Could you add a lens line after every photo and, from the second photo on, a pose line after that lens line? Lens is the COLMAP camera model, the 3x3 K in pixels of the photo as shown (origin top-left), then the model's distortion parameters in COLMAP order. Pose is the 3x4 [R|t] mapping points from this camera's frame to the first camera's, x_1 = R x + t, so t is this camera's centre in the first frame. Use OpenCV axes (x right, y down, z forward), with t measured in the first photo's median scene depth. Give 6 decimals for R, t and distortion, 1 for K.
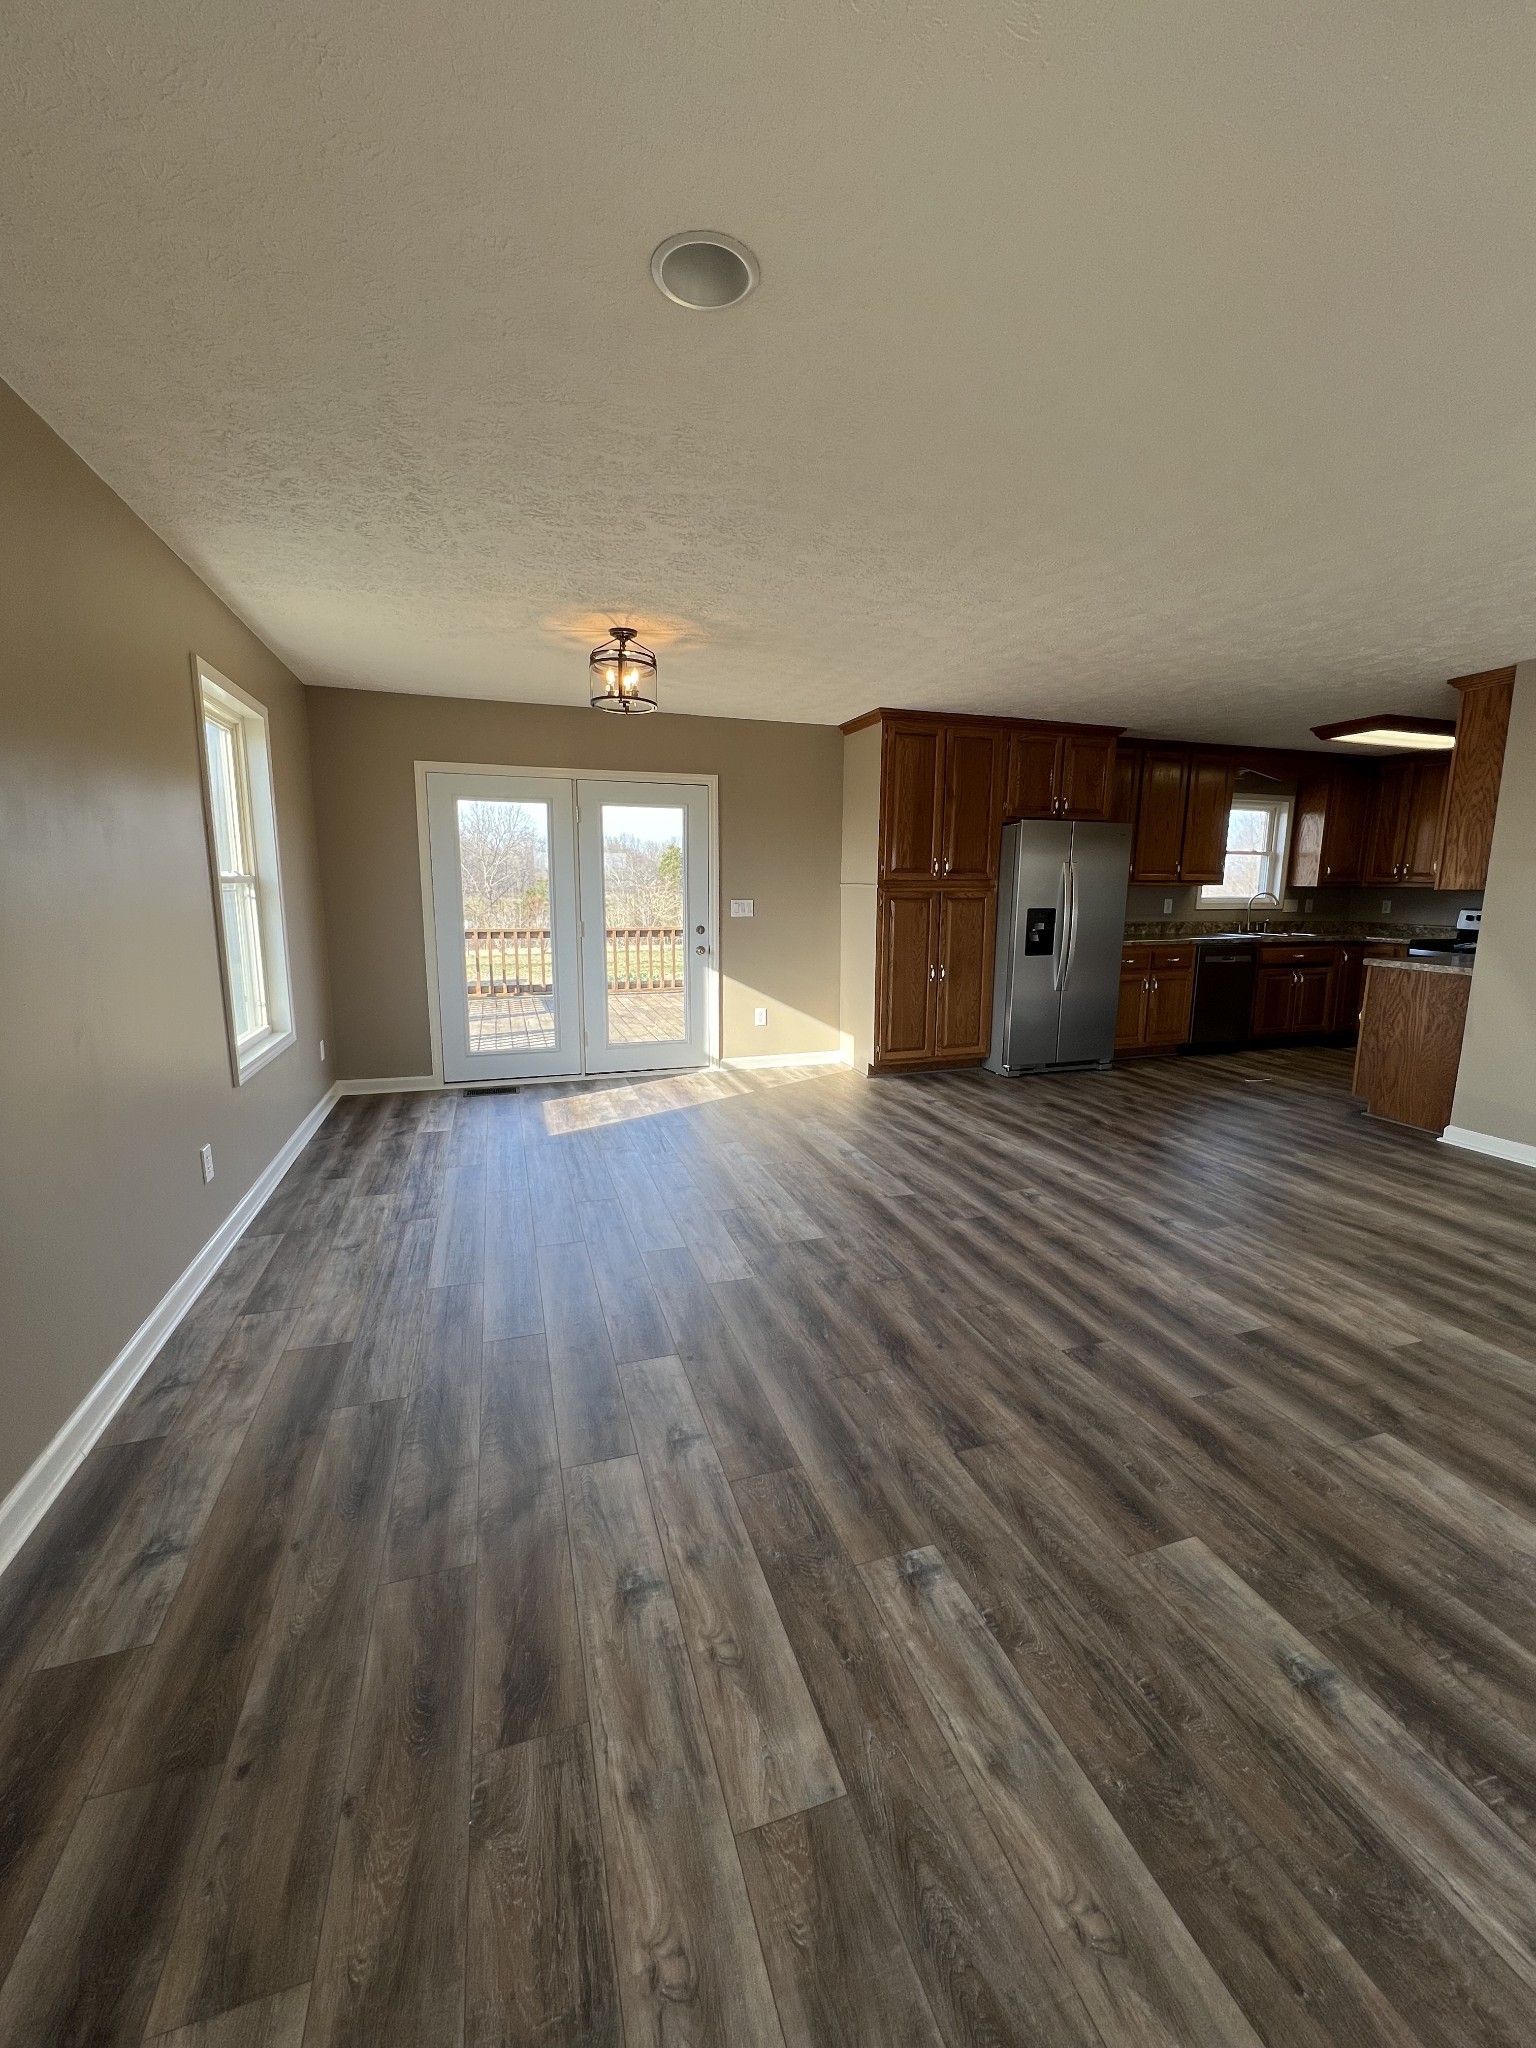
lens RADIAL K [[819.8, 0, 772.4], [0, 819.8, 1020.1], [0, 0, 1]] dist [0.000900, -0.000096]
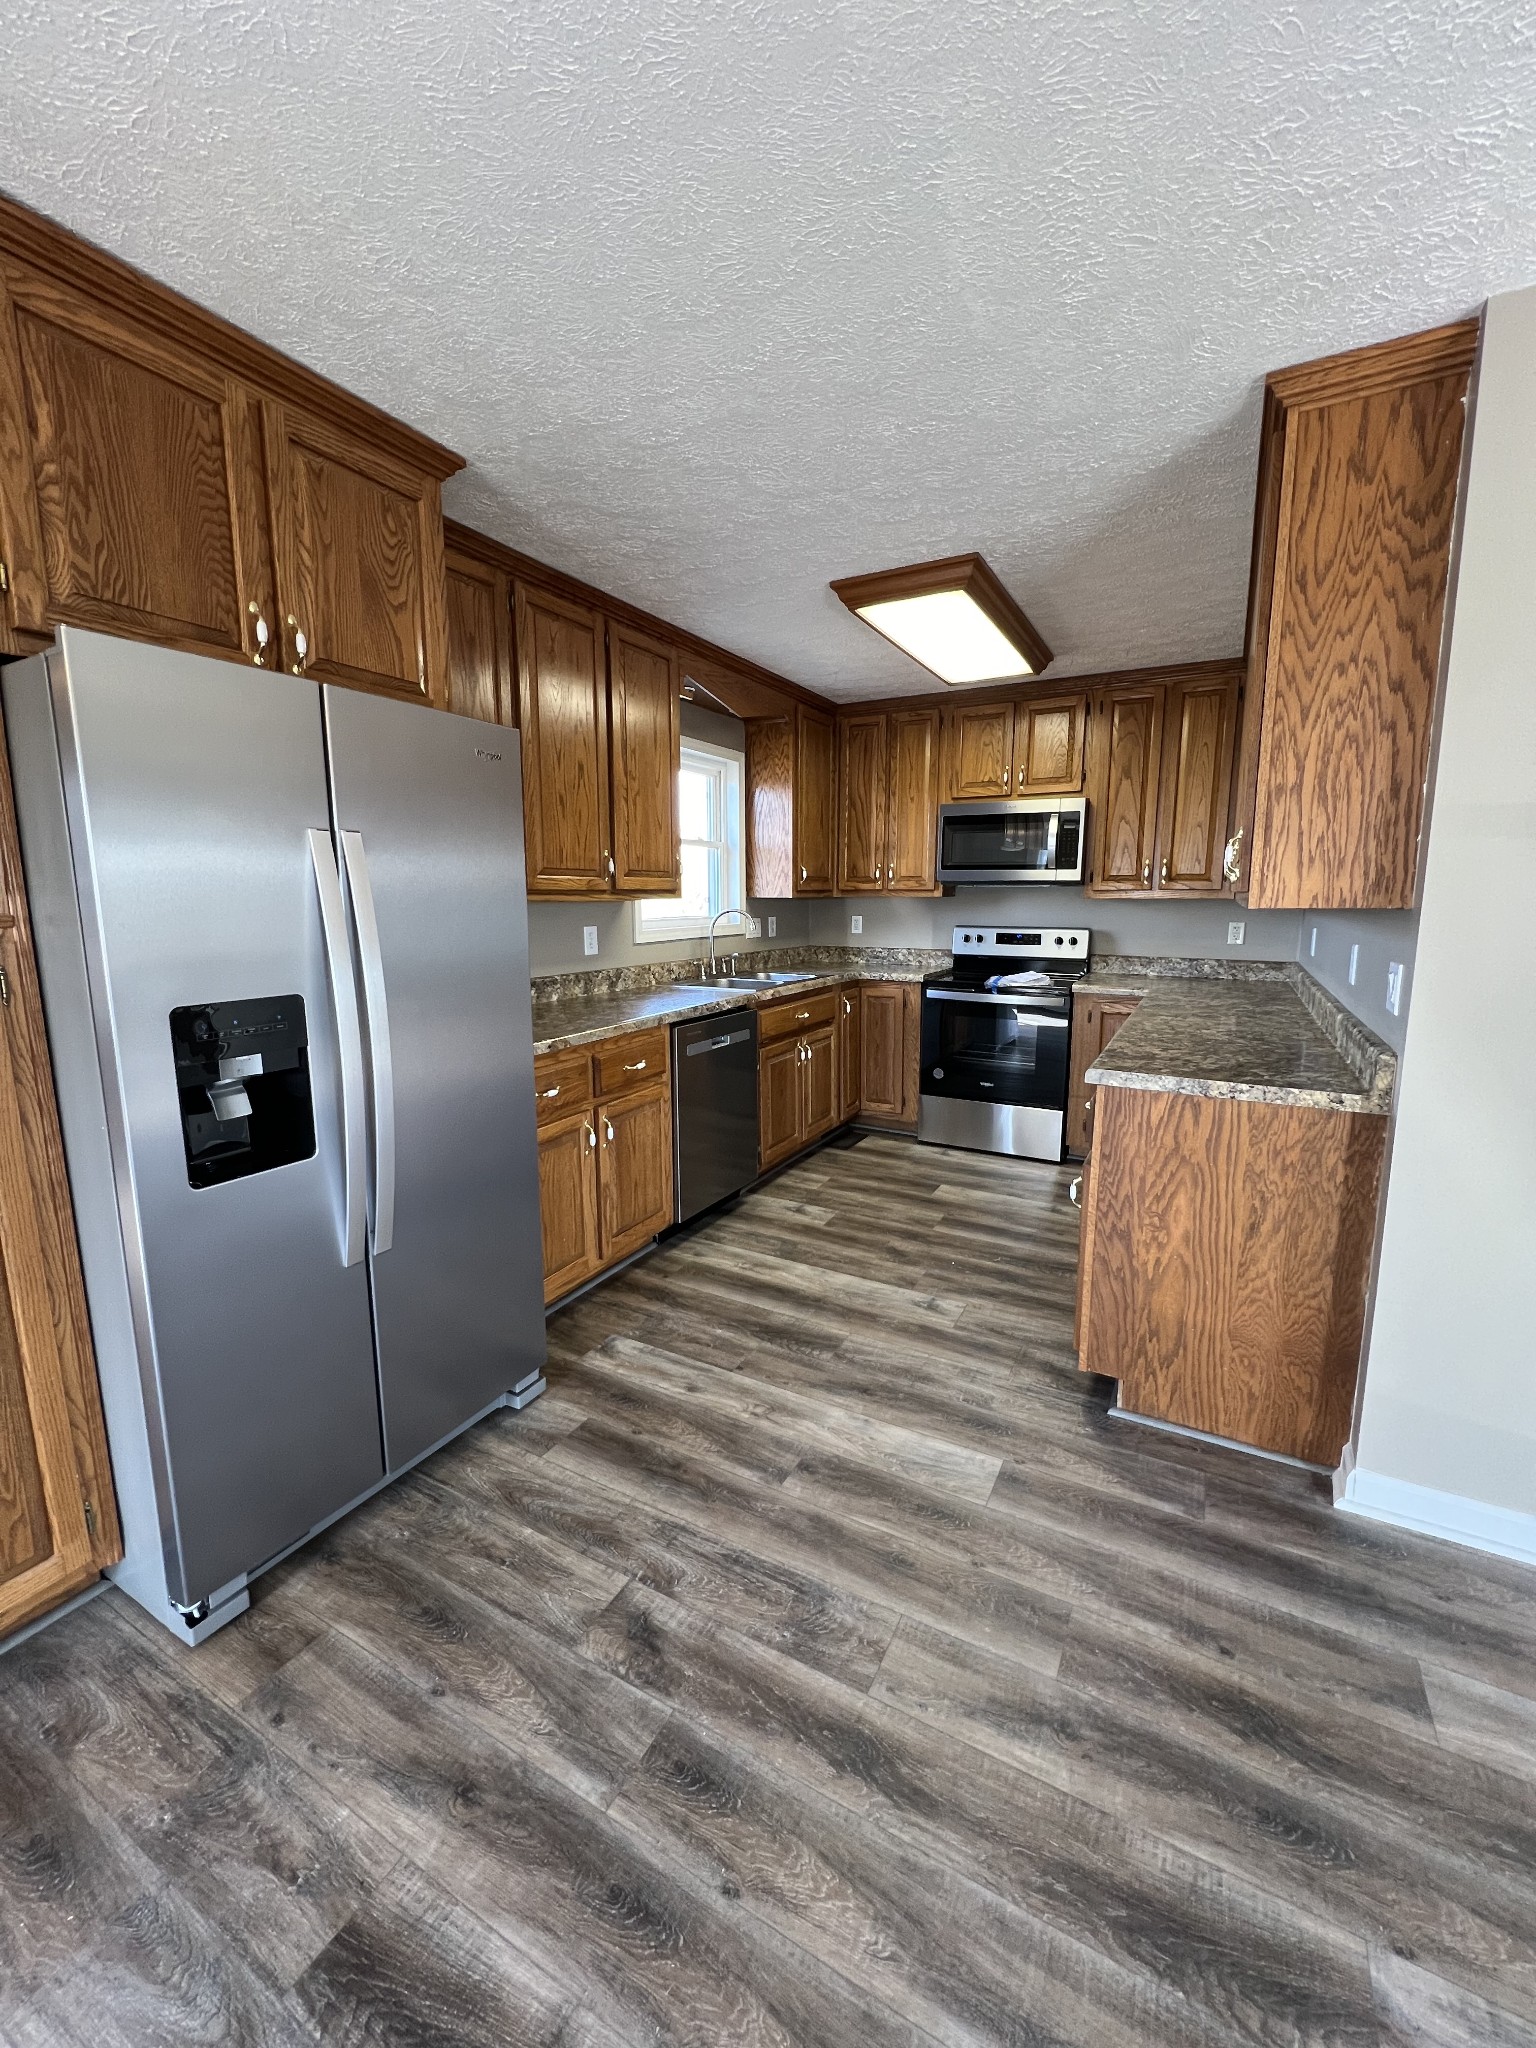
lens RADIAL K [[819.8, 0, 772.4], [0, 819.8, 1020.1], [0, 0, 1]] dist [0.000900, -0.000096]
pose [[0.736177, -0.112894, 0.667307, 0.222227], [0.120387, 0.992109, 0.035033, -0.094495], [-0.665996, 0.054545, 0.743958, 0.552007]]
